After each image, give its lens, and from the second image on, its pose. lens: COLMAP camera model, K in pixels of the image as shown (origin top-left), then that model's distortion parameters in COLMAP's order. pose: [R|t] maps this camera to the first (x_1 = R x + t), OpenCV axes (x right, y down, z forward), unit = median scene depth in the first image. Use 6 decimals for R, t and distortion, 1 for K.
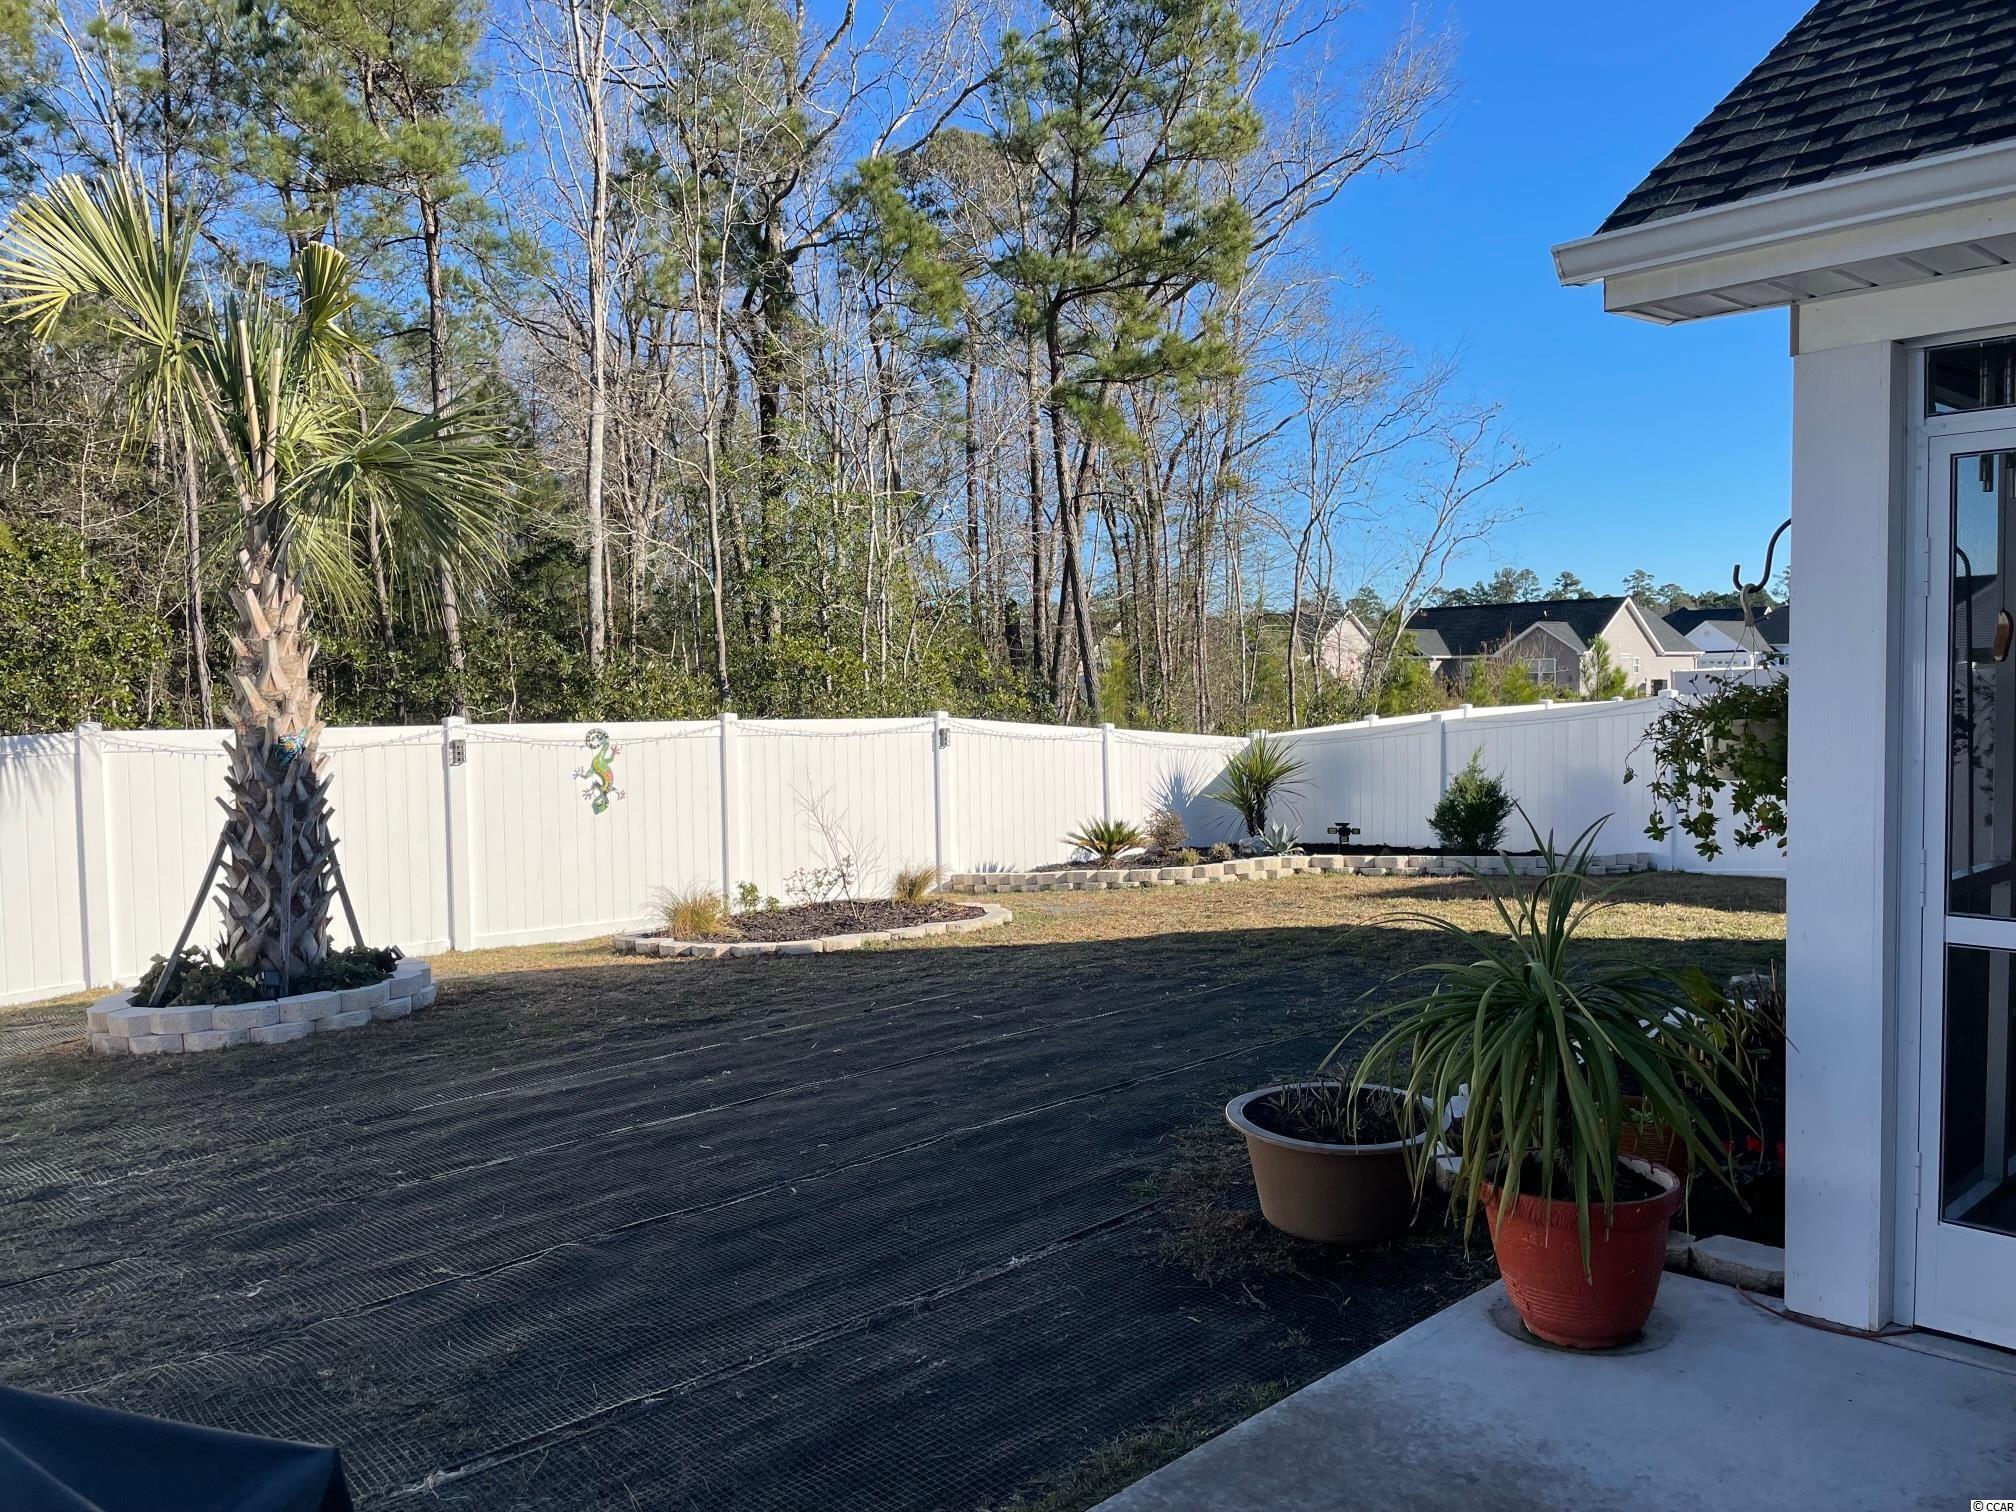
lens RADIAL K [[1513.6, 0, 982.4], [0, 1513.6, 763.1], [0, 0, 1]] dist [0.101485, -0.135642]
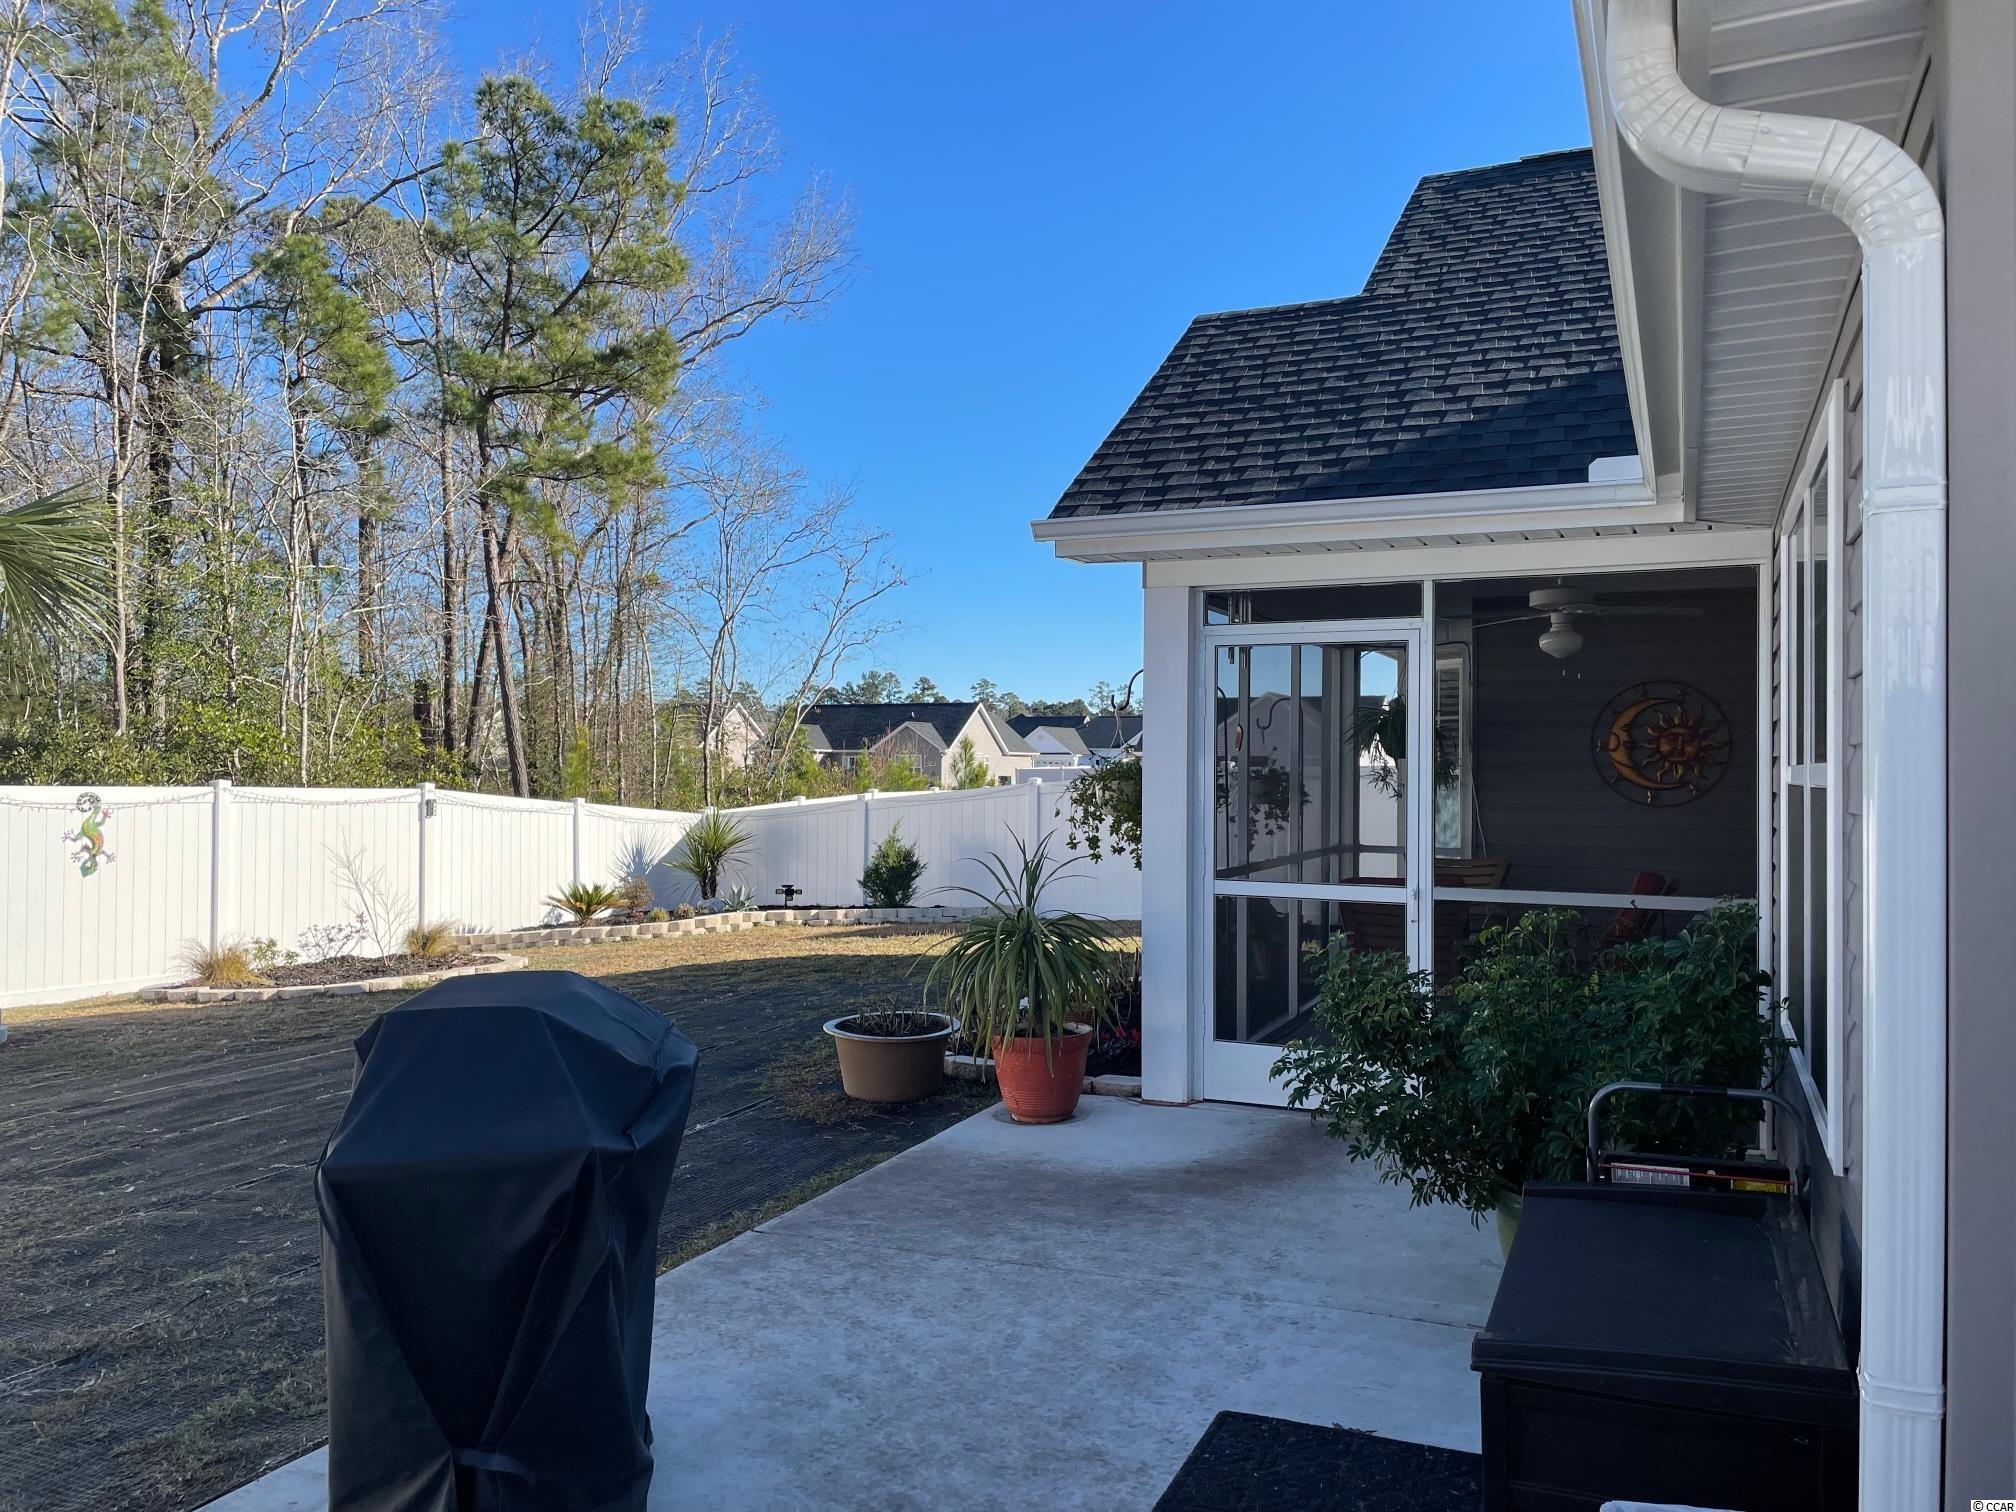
lens RADIAL K [[1513.6, 0, 982.4], [0, 1513.6, 763.1], [0, 0, 1]] dist [0.101485, -0.135642]
pose [[0.919474, 0.024643, 0.392378, -0.086177], [-0.001459, 0.998241, -0.059275, 0.014154], [-0.393149, 0.053929, 0.917892, -0.140215]]
